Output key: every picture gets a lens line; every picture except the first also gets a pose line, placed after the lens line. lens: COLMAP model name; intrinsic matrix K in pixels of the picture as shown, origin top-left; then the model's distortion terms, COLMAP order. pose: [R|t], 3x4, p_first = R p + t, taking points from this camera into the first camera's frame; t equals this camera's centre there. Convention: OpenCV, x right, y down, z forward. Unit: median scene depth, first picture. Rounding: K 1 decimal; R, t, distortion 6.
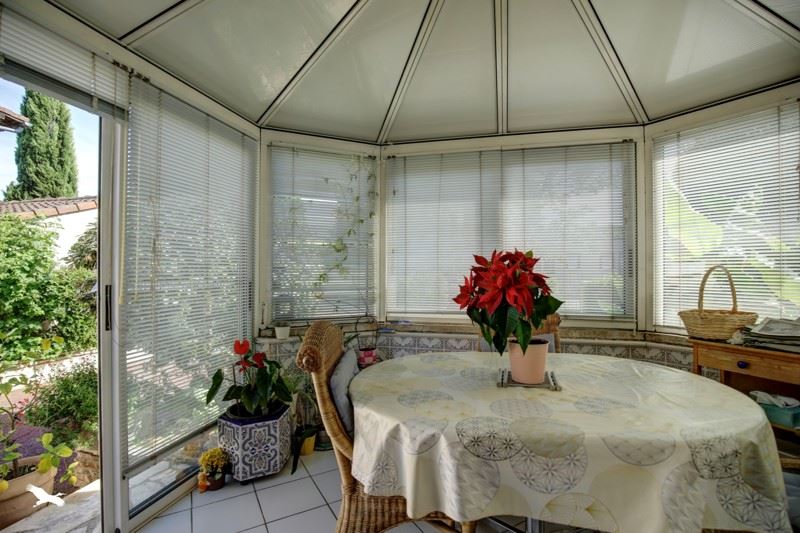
lens RADIAL K [[367.9, 0, 400.0], [0, 367.9, 266.5], [0, 0, 1]] dist [-0.002309, -0.000332]
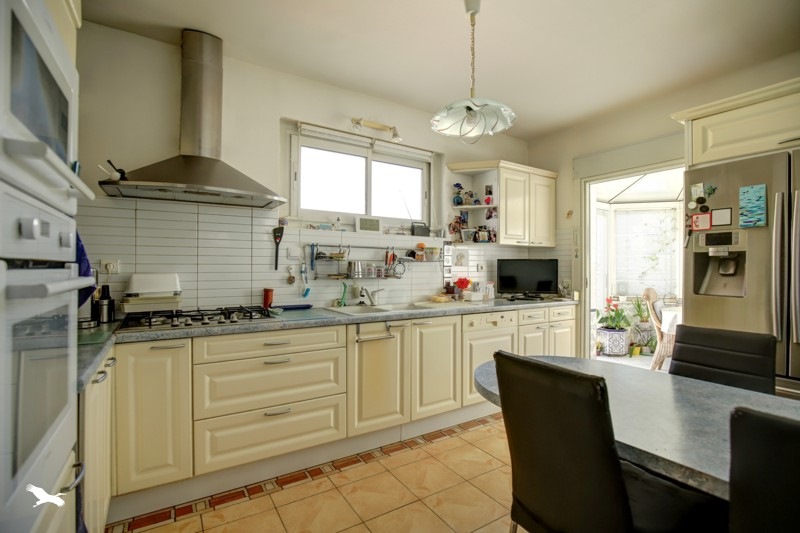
lens RADIAL K [[367.9, 0, 400.0], [0, 367.9, 266.5], [0, 0, 1]] dist [-0.002309, -0.000332]
pose [[0.734270, -0.000201, -0.678858, 0.204174], [0.003419, 0.999988, 0.003402, -0.025658], [0.678849, -0.004819, 0.734262, -1.602710]]
